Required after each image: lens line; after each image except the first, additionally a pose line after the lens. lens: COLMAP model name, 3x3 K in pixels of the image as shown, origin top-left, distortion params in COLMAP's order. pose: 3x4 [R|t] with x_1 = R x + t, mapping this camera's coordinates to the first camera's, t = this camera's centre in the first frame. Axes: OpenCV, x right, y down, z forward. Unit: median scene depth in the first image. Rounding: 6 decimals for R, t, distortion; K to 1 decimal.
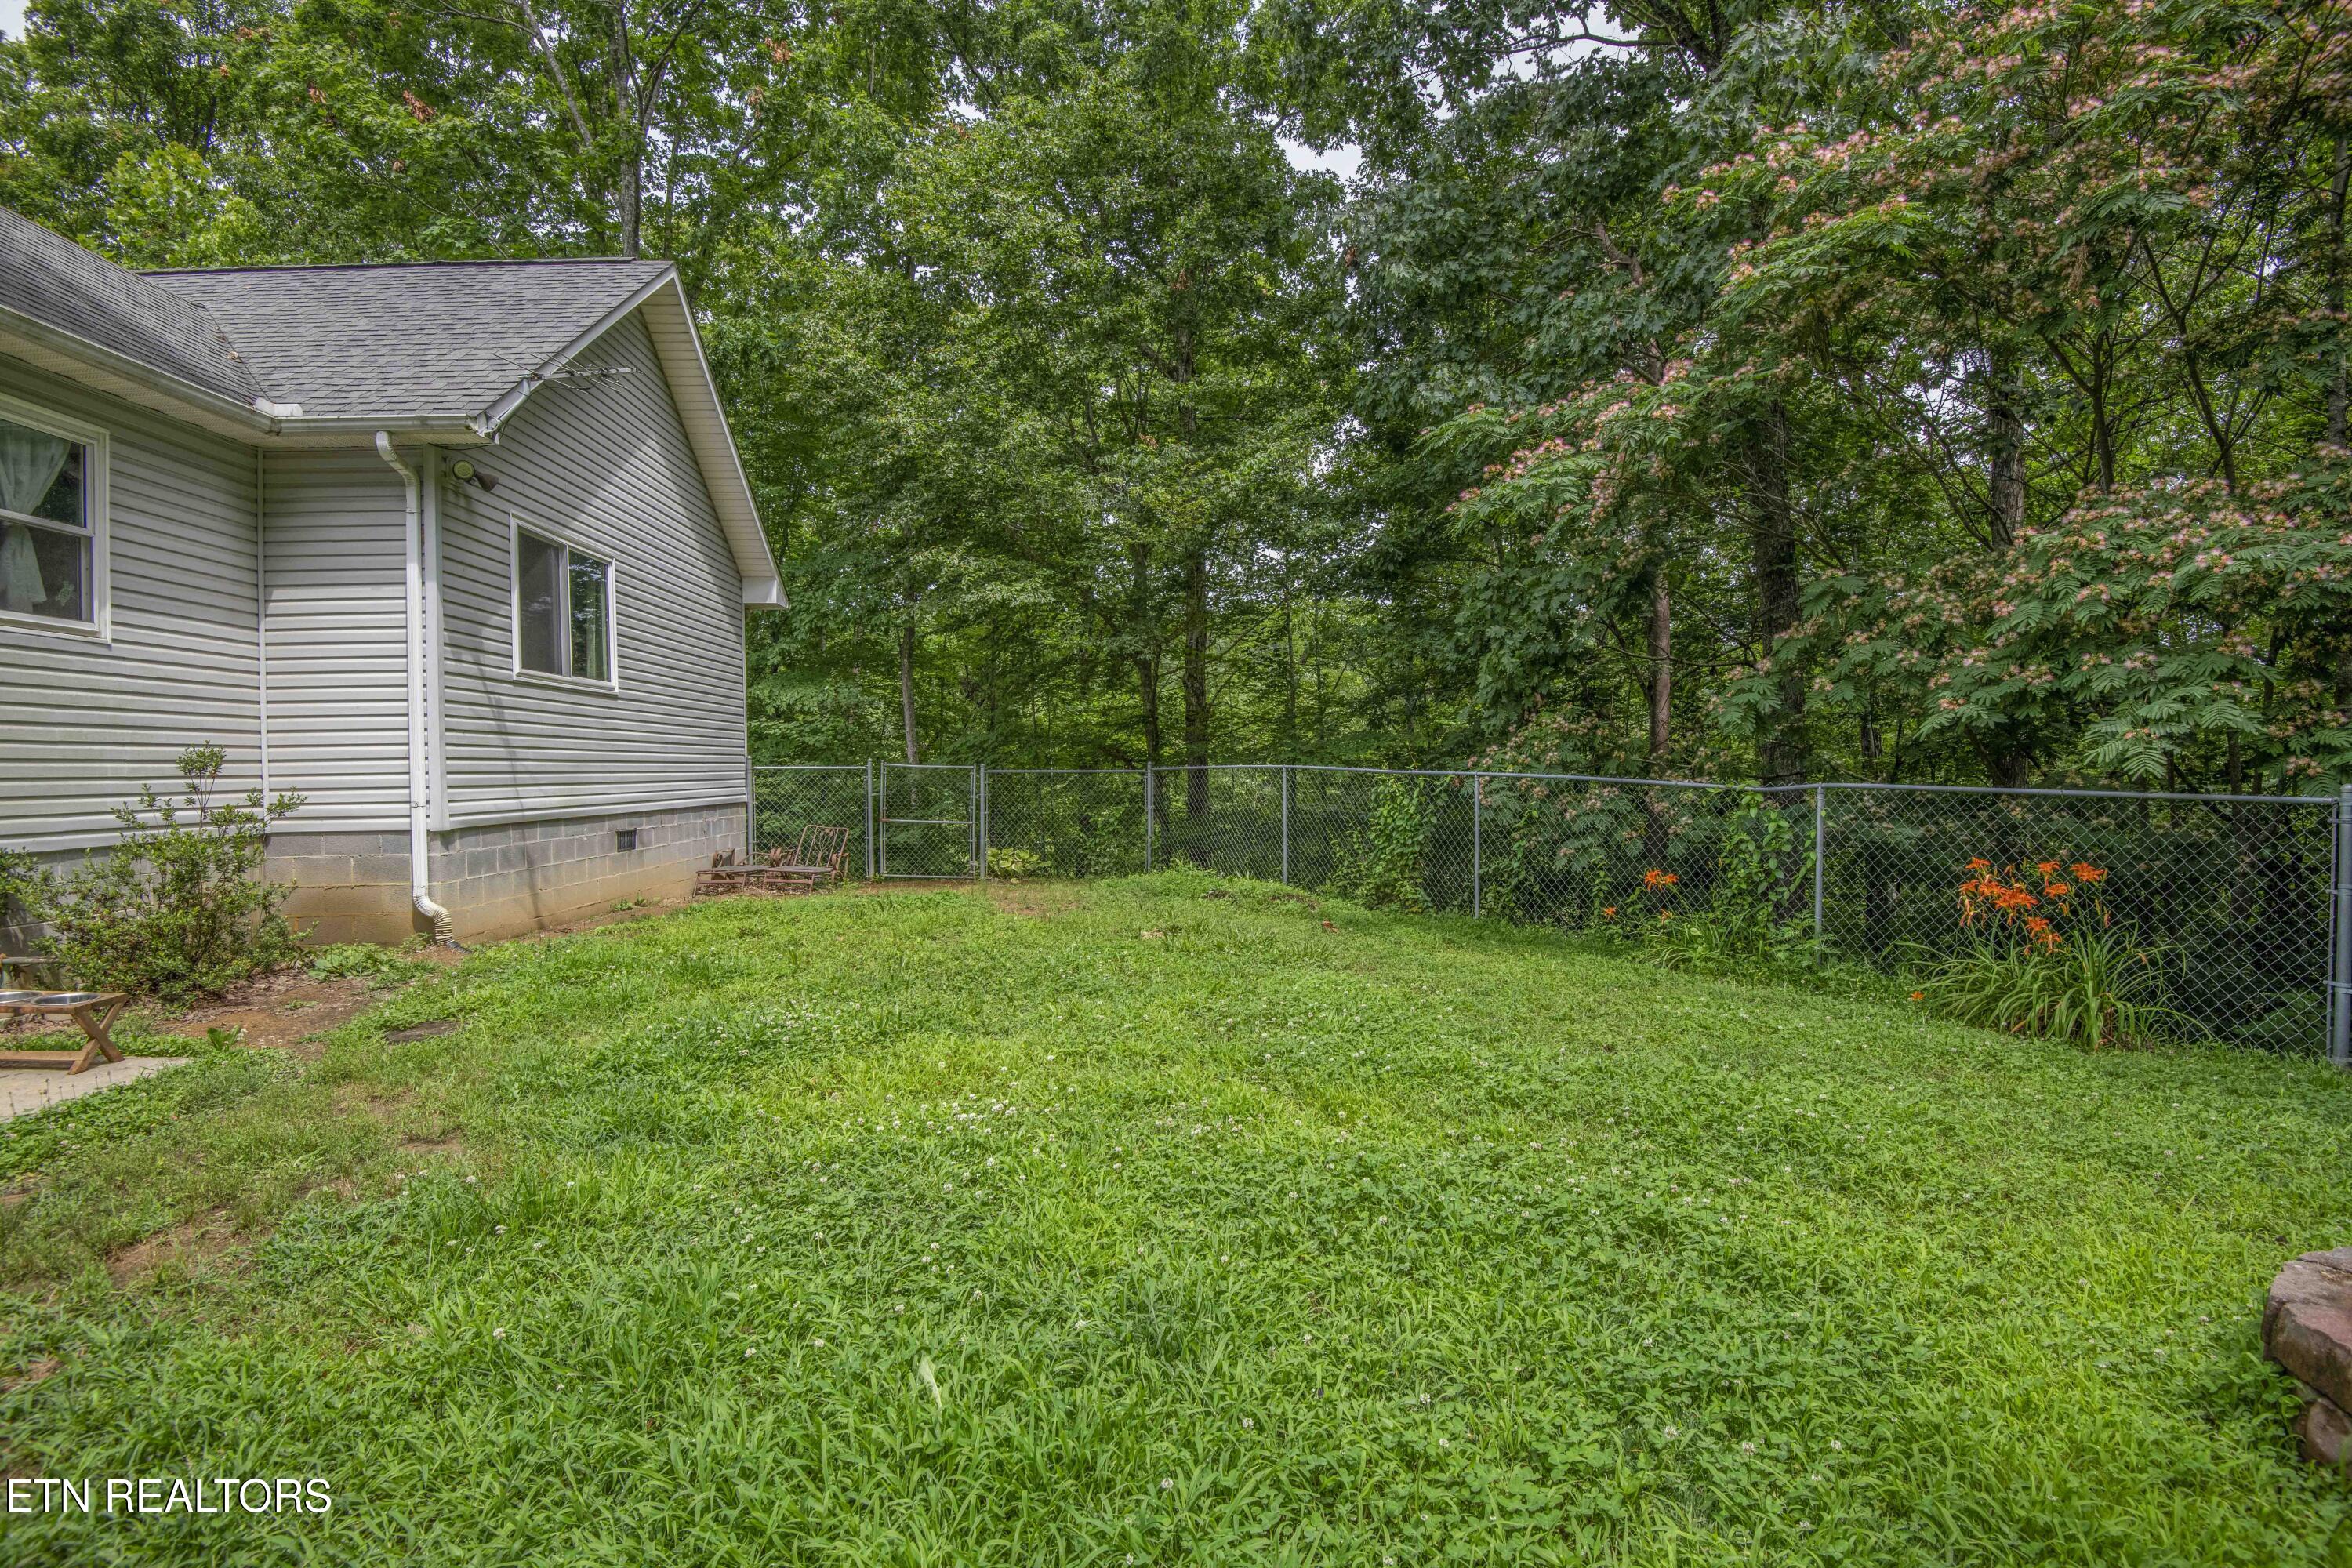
lens RADIAL K [[1090.6, 0, 1188.9], [0, 1090.6, 764.7], [0, 0, 1]] dist [-0.014572, -0.014345]
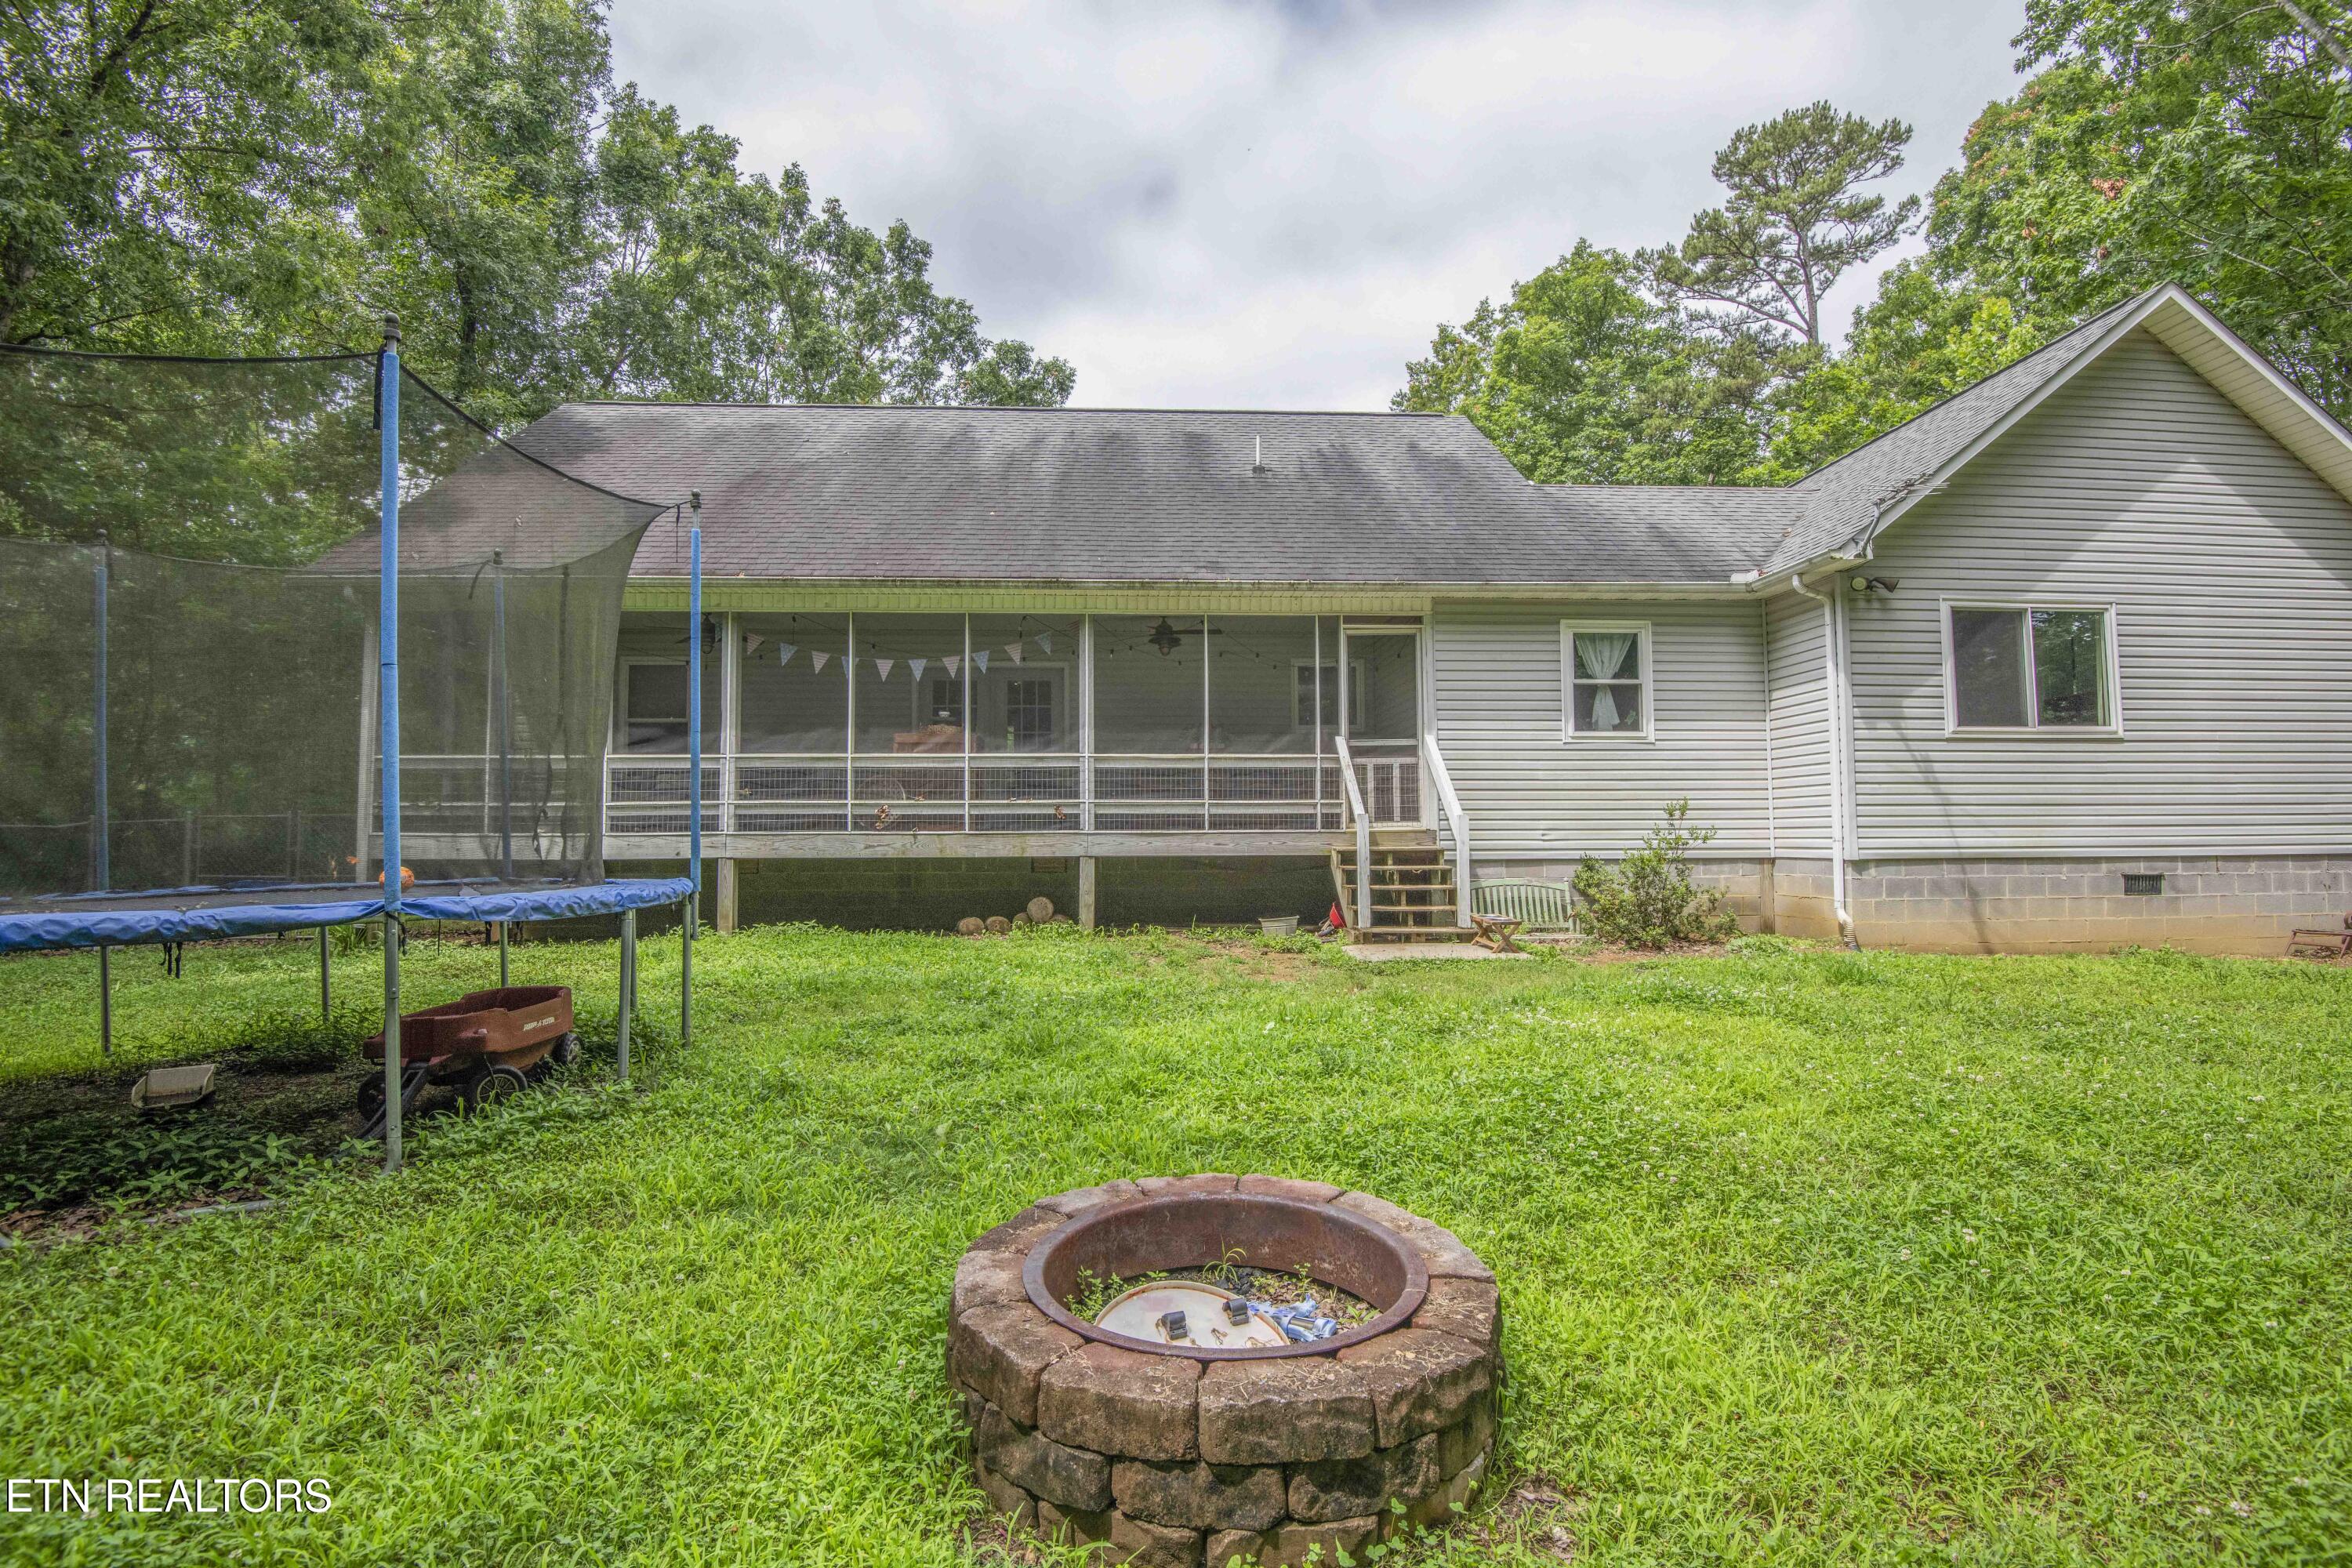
lens RADIAL K [[1090.6, 0, 1181.5], [0, 1090.6, 780.1], [0, 0, 1]] dist [-0.014572, -0.014345]
pose [[-0.011021, -0.033925, -0.999364, 0.660731], [0.006727, 0.999399, -0.034000, 0.003189], [0.999917, -0.007097, -0.010786, 0.198694]]
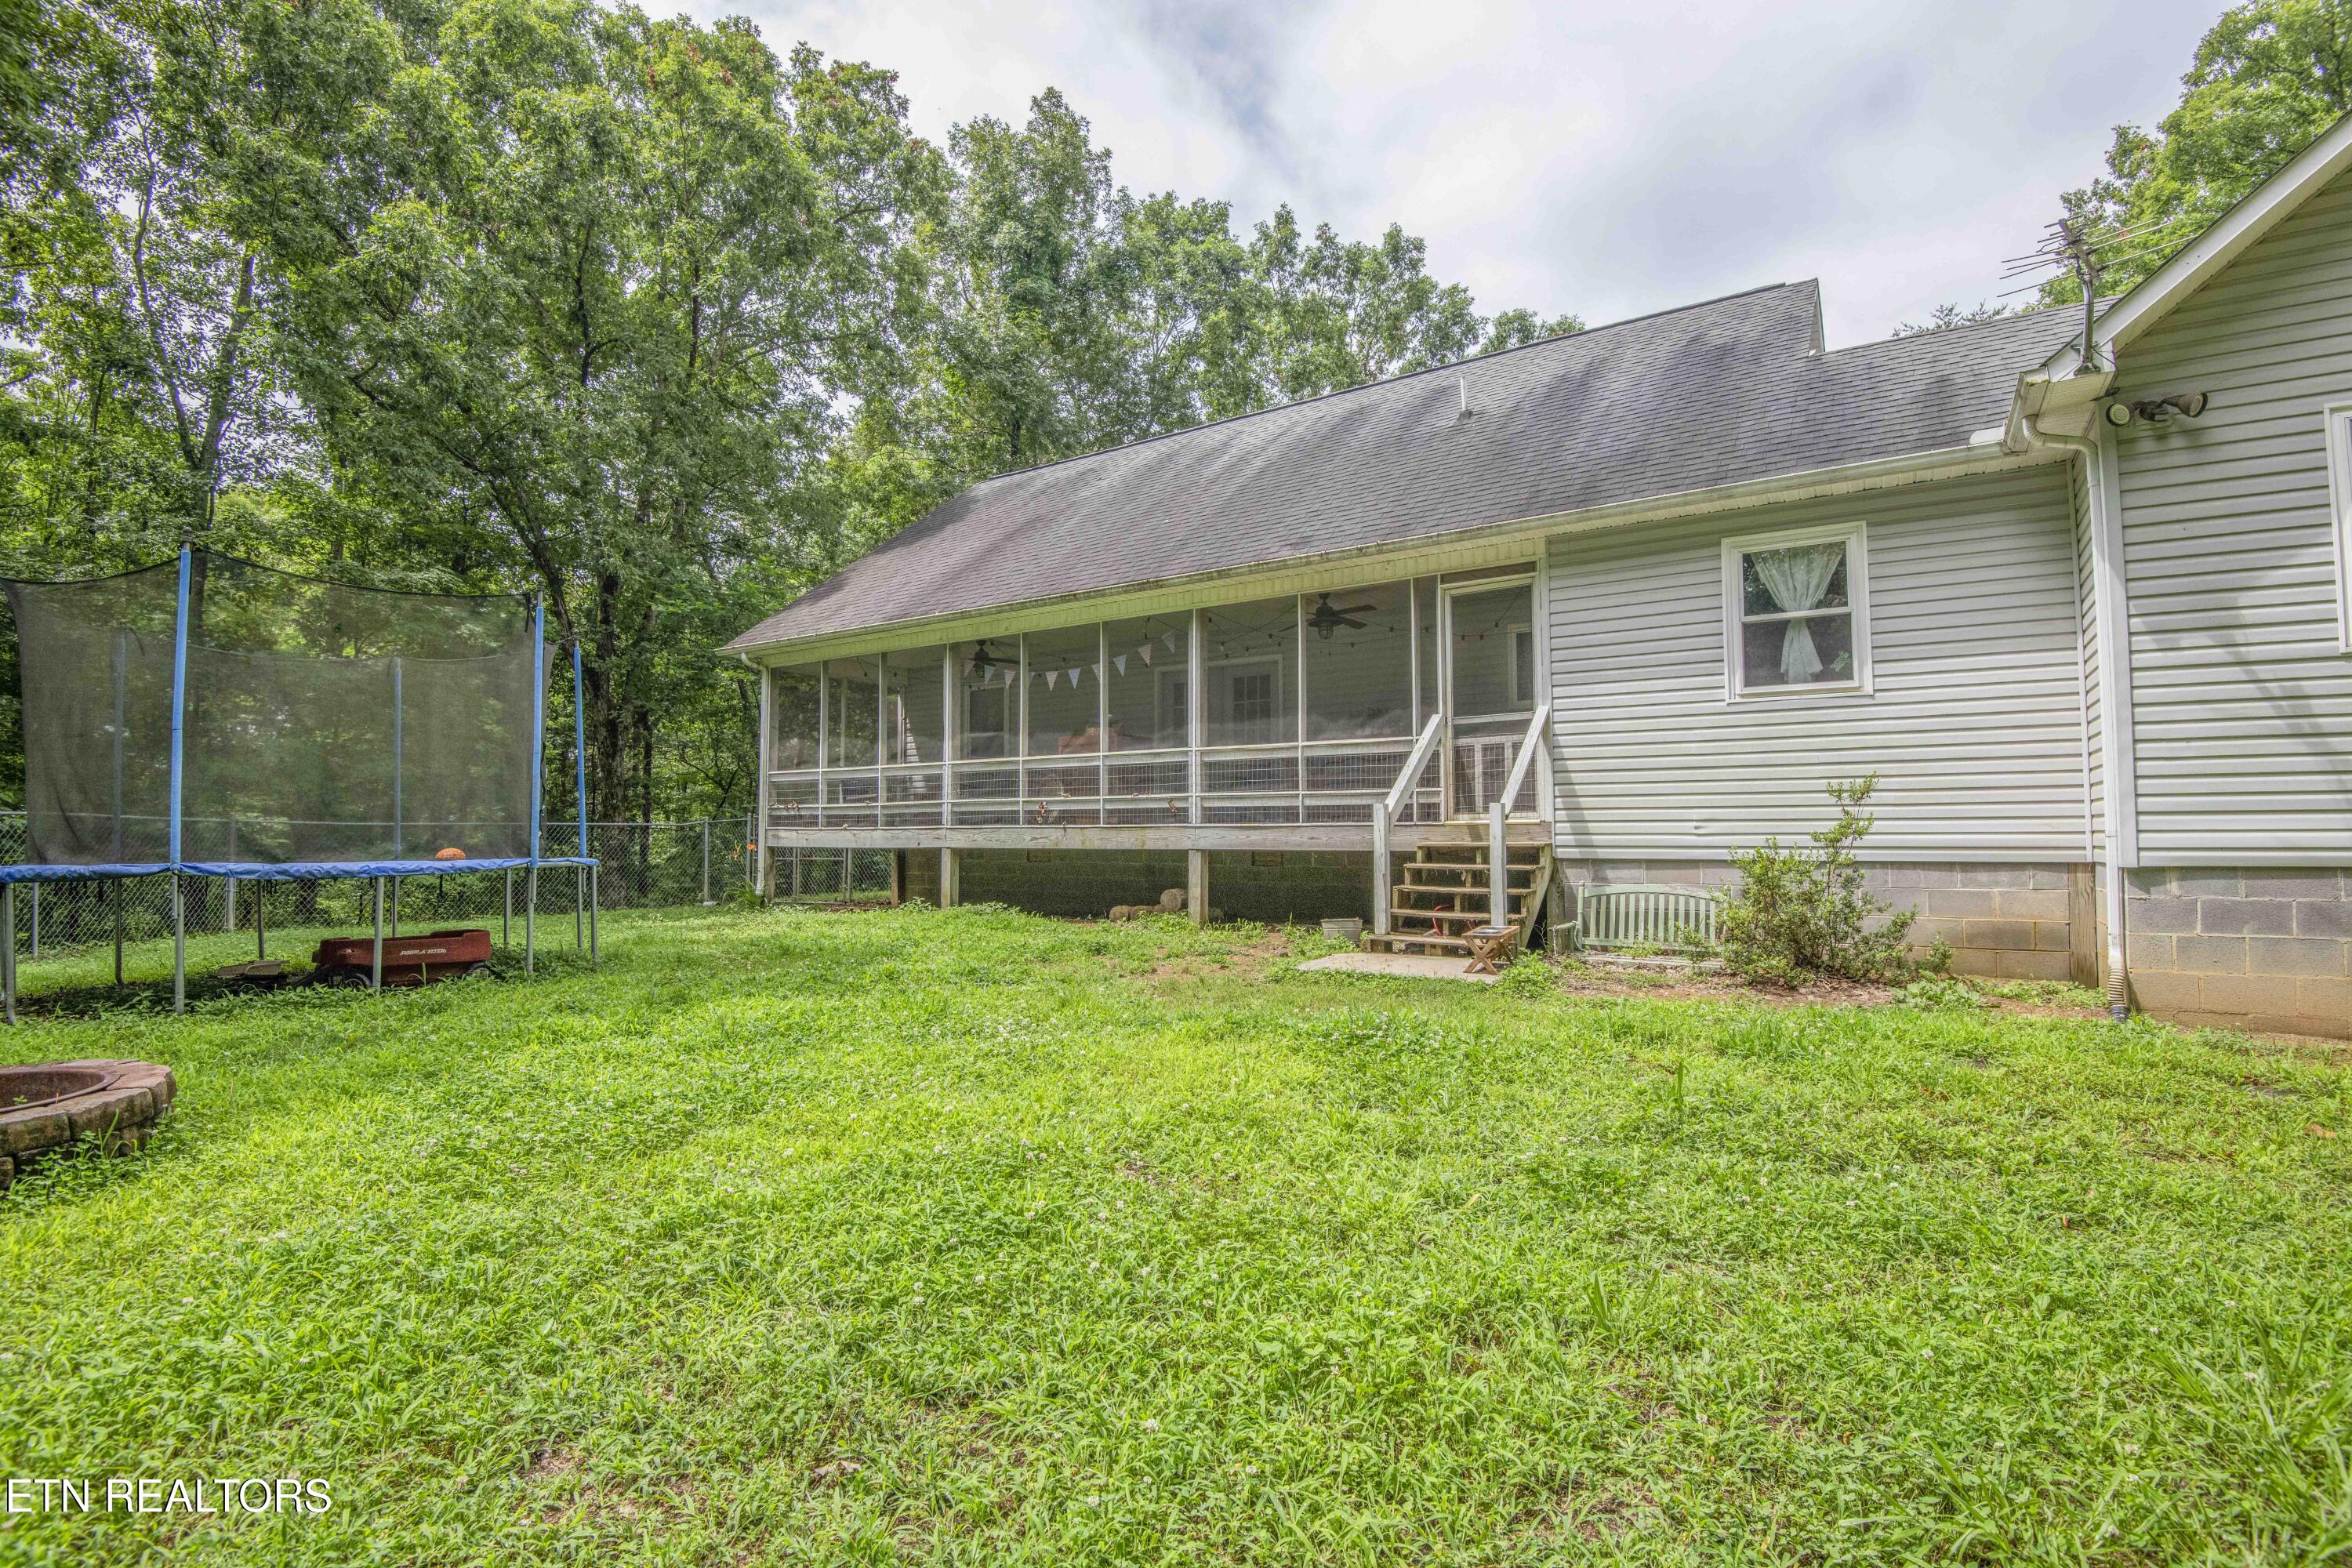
lens RADIAL K [[1090.6, 0, 1197.4], [0, 1090.6, 779.8], [0, 0, 1]] dist [-0.014572, -0.014345]
pose [[-0.607198, -0.020124, -0.794296, 0.368768], [0.014882, 0.999216, -0.036692, 0.014956], [0.794412, -0.034100, -0.606422, 0.956359]]
